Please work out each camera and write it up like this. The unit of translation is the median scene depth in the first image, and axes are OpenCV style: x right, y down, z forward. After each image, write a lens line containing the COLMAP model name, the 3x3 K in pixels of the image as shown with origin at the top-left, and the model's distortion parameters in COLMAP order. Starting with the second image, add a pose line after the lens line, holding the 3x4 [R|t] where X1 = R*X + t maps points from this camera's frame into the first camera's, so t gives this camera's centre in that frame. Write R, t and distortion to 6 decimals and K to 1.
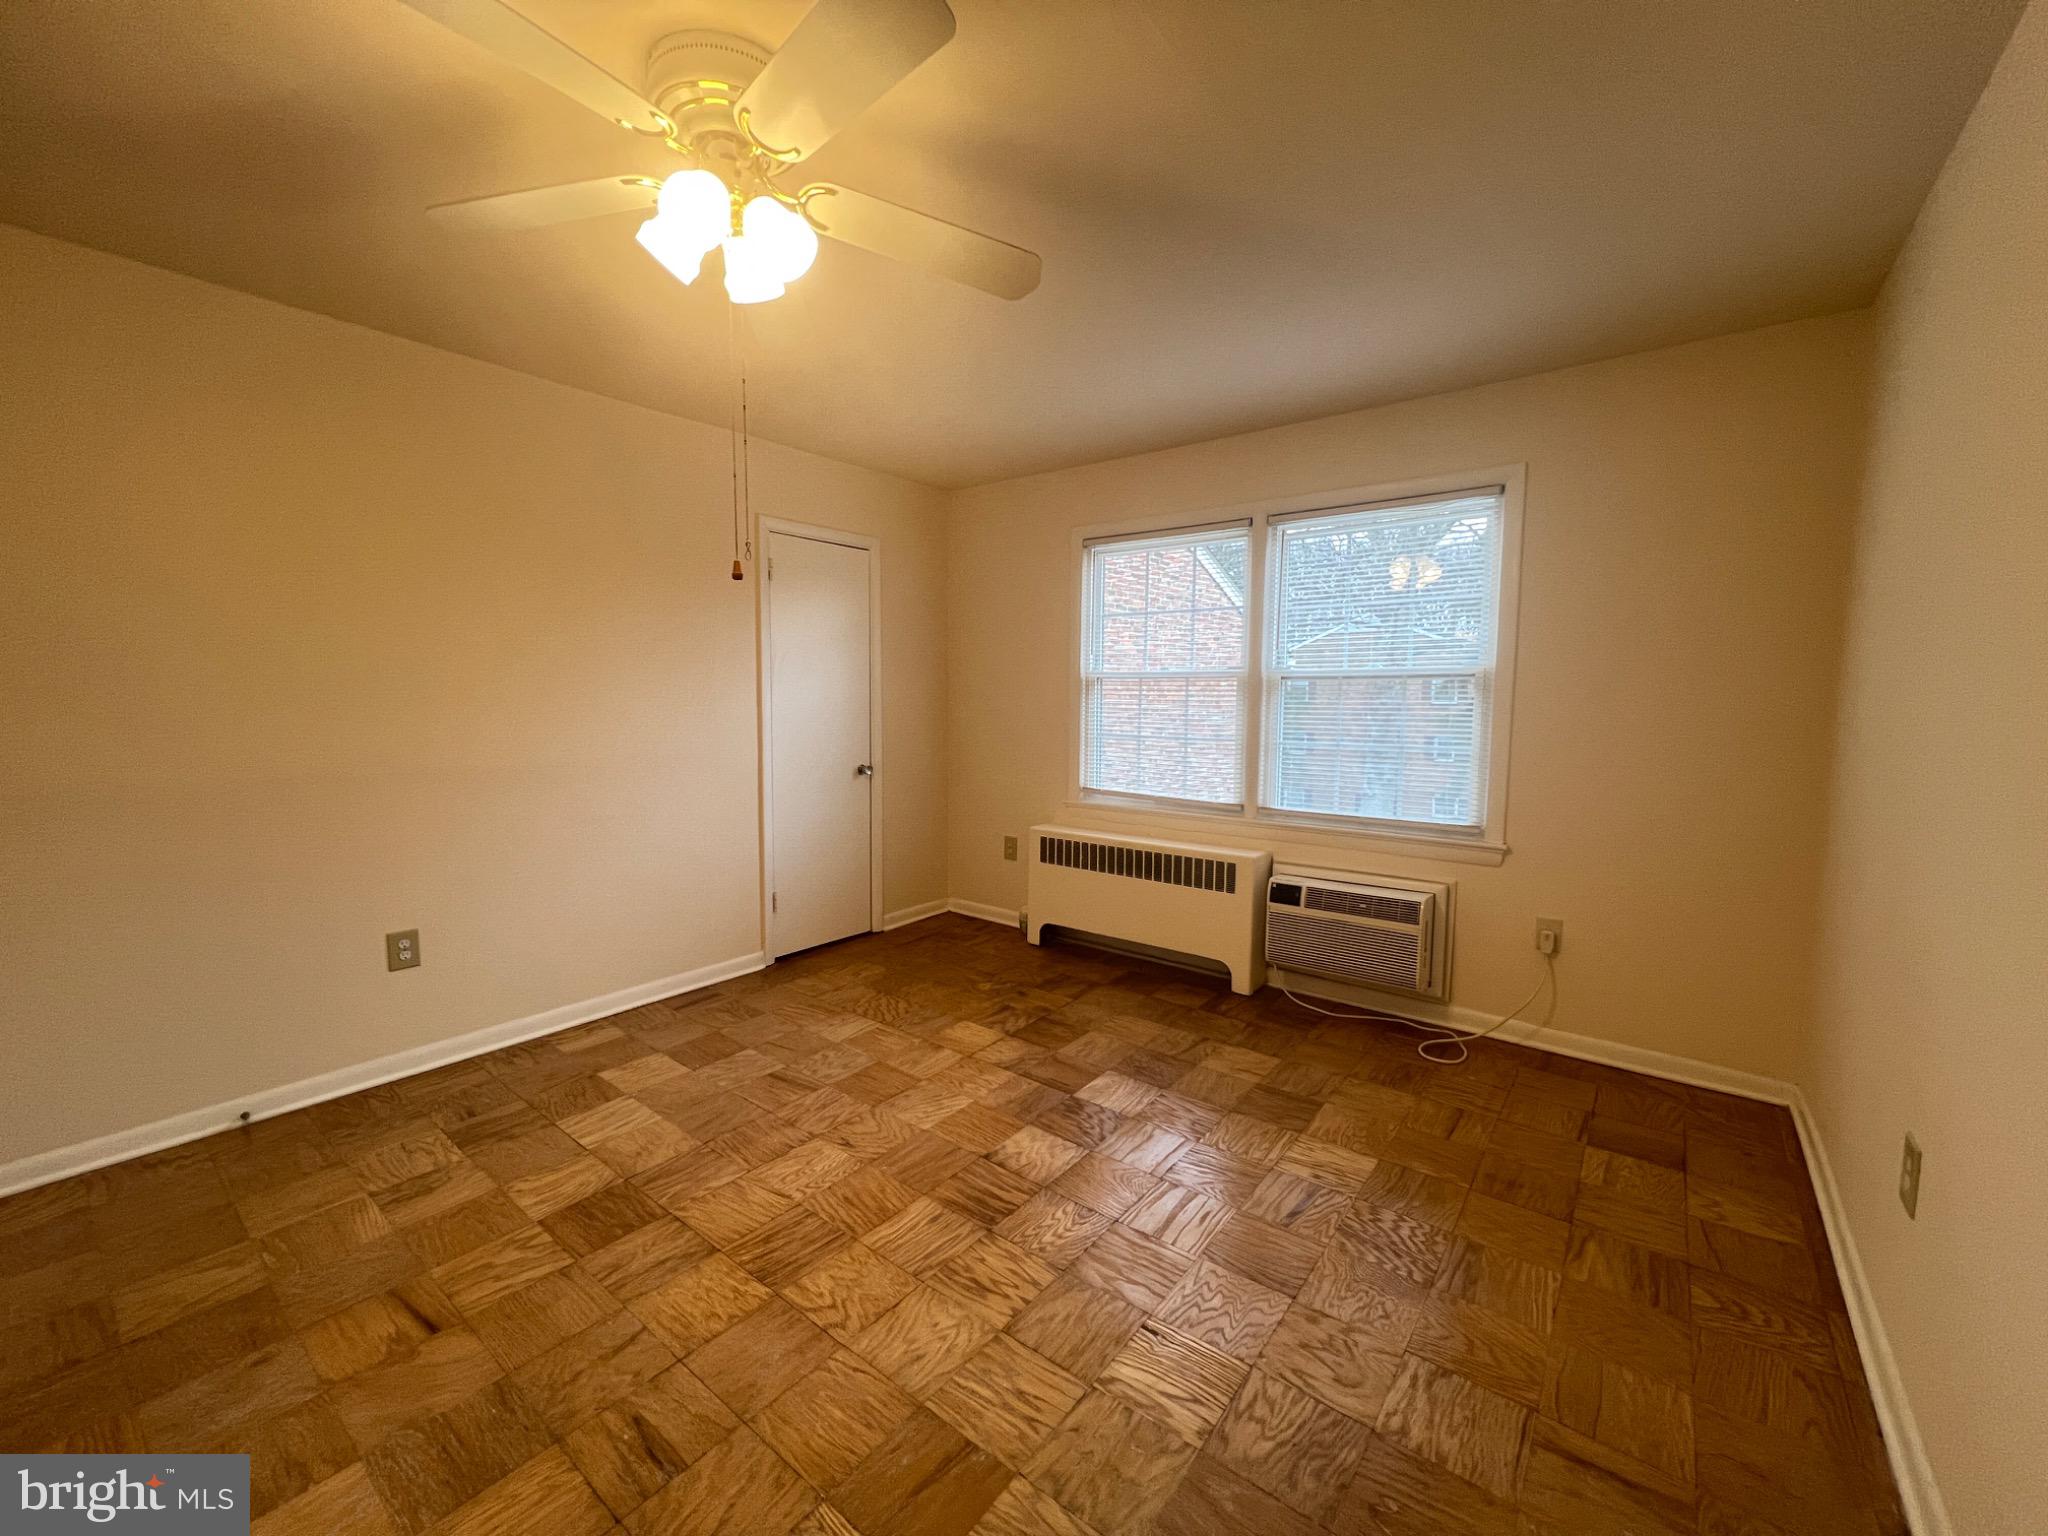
lens RADIAL K [[818.8, 0, 1038.4], [0, 818.8, 760.9], [0, 0, 1]] dist [-0.001233, 0.000072]
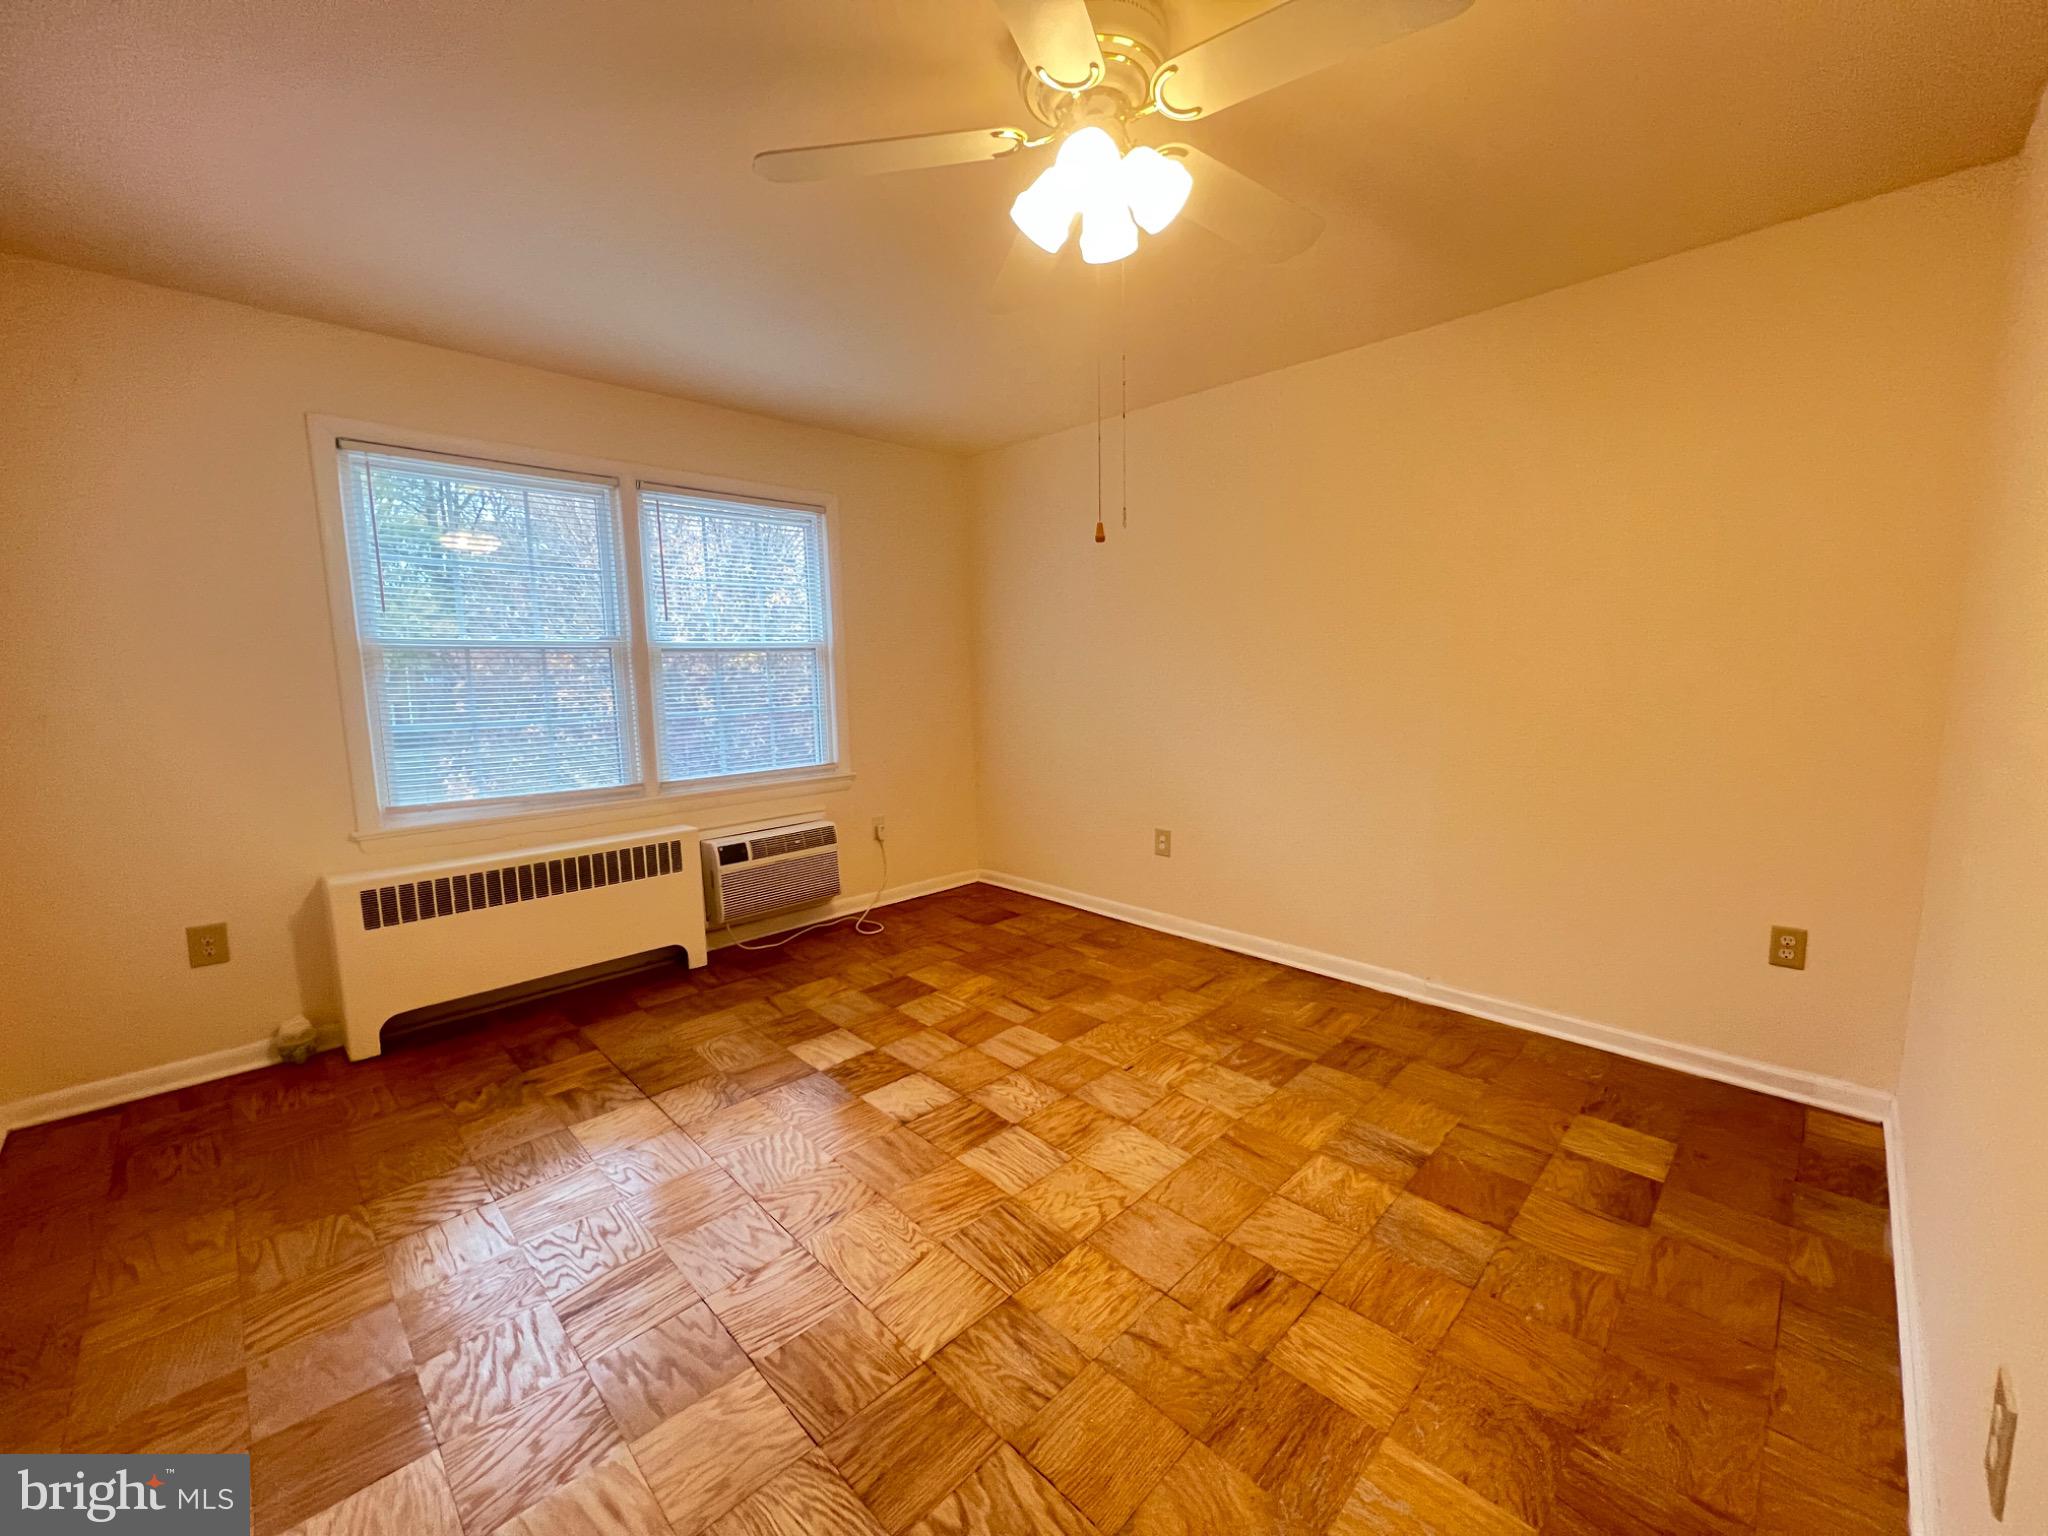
lens RADIAL K [[818.8, 0, 1018.8], [0, 818.8, 762.8], [0, 0, 1]] dist [-0.001233, 0.000072]
pose [[0.133779, -0.125589, 0.983021, -0.831147], [0.100370, 0.988554, 0.112637, -0.044843], [-0.985915, 0.083597, 0.144853, 0.576478]]
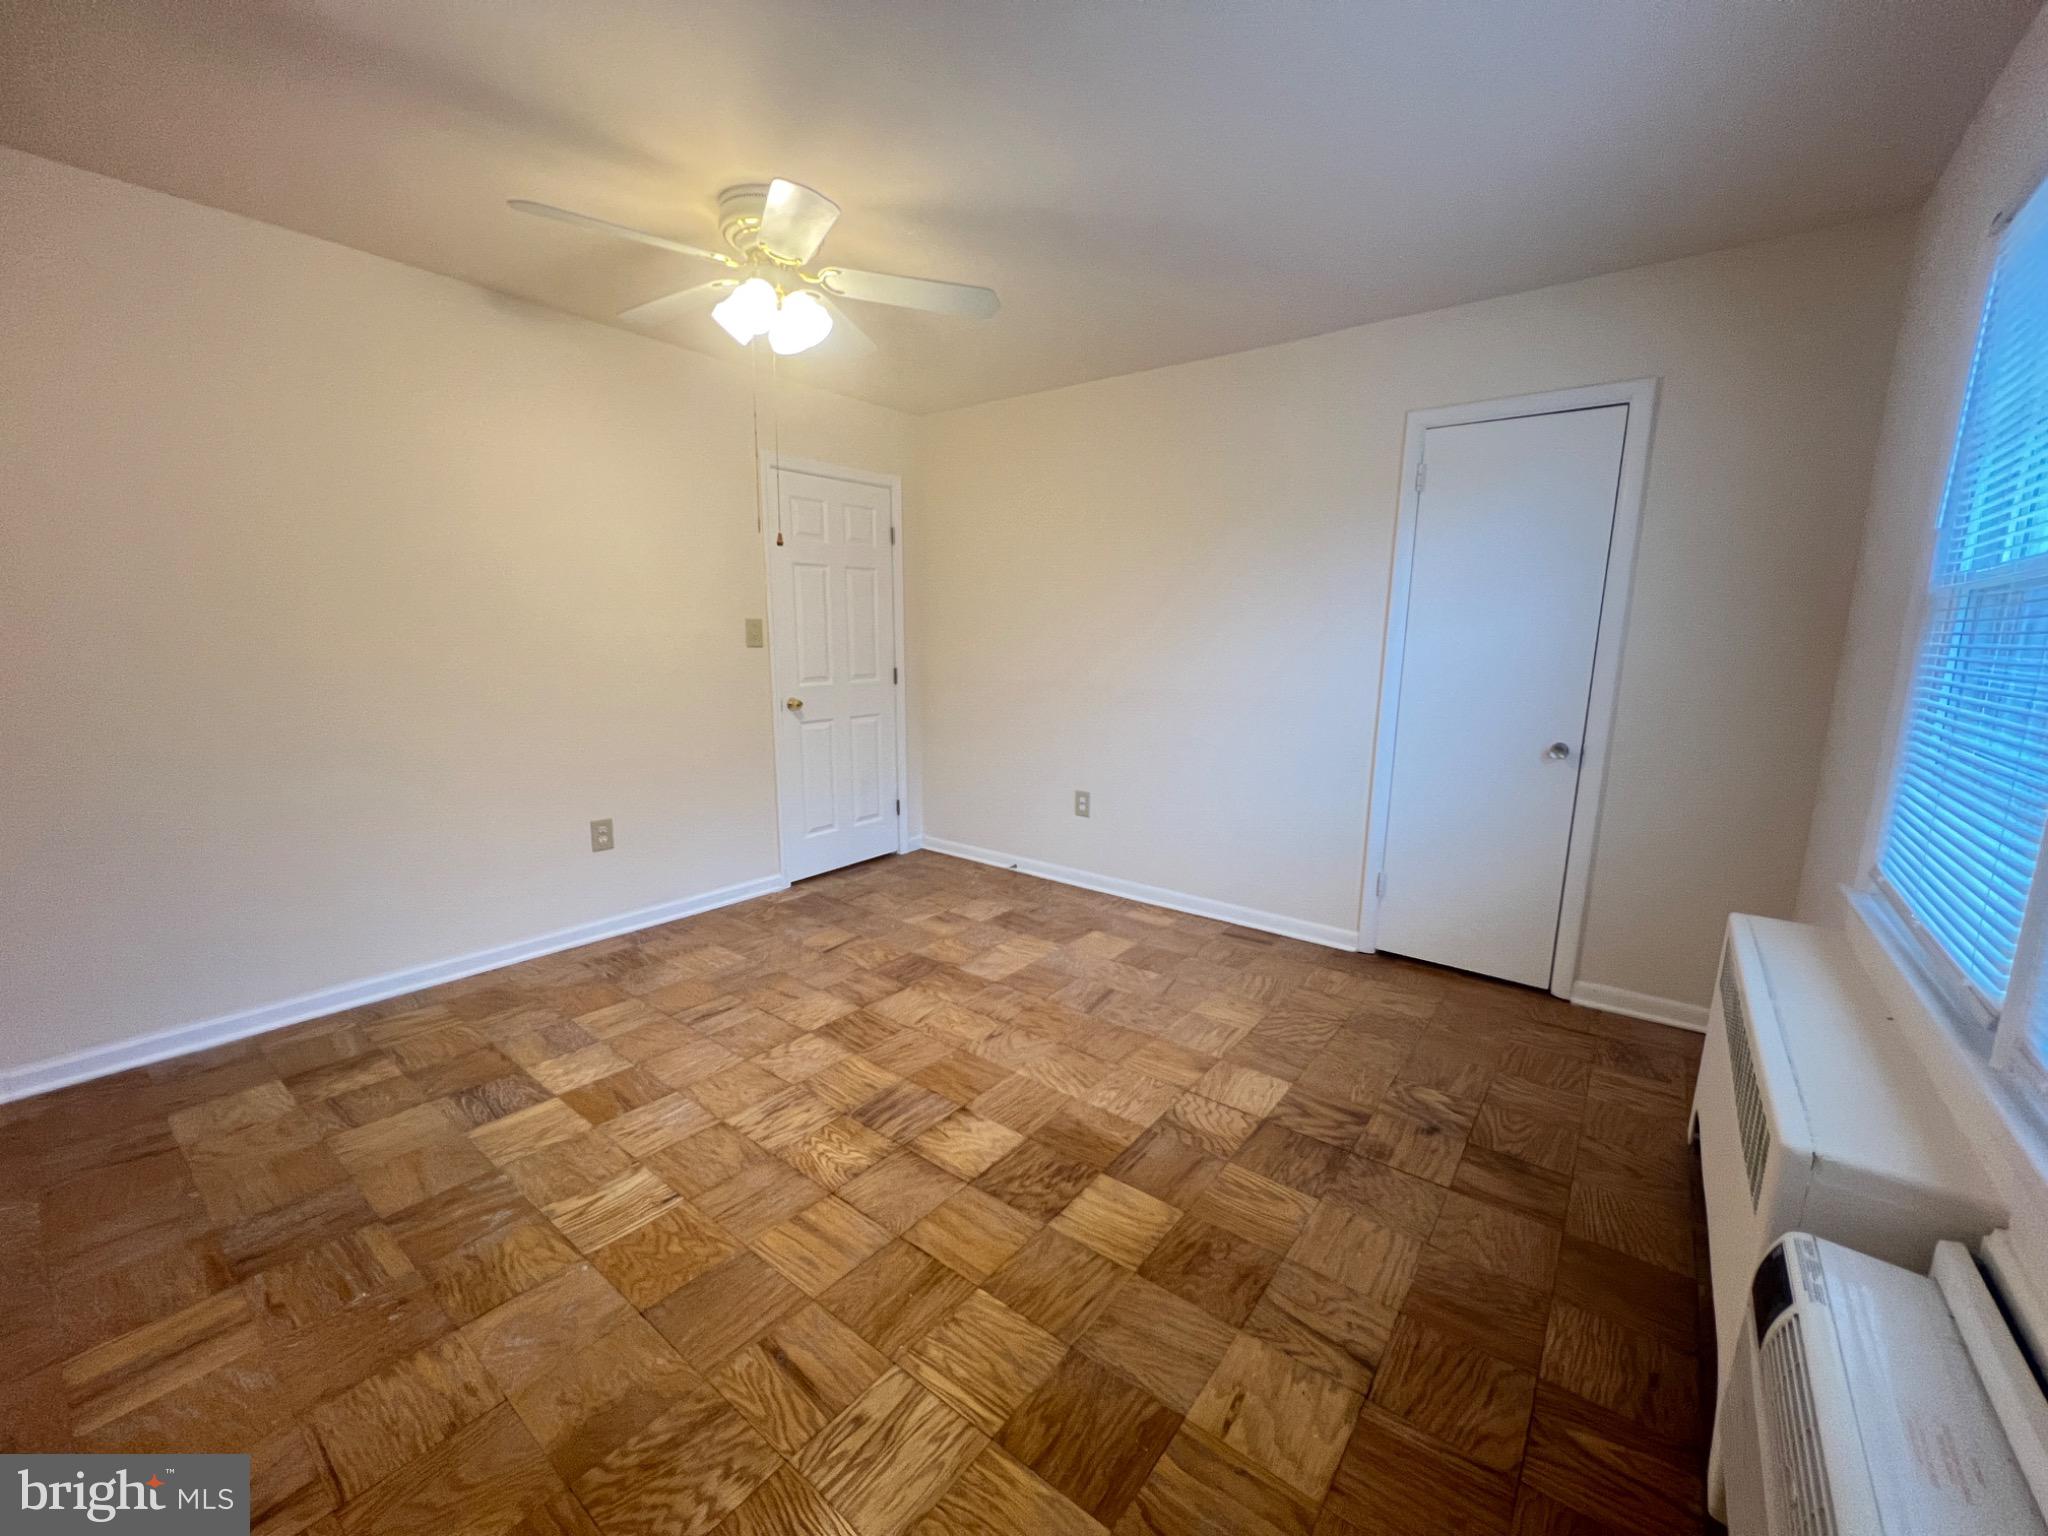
lens RADIAL K [[818.8, 0, 1017.7], [0, 818.8, 758.9], [0, 0, 1]] dist [-0.001233, 0.000072]
pose [[-0.008963, 0.144542, -0.989458, 0.700665], [-0.098938, 0.984514, 0.144716, -0.055636], [0.995053, 0.099192, 0.005477, 0.864553]]
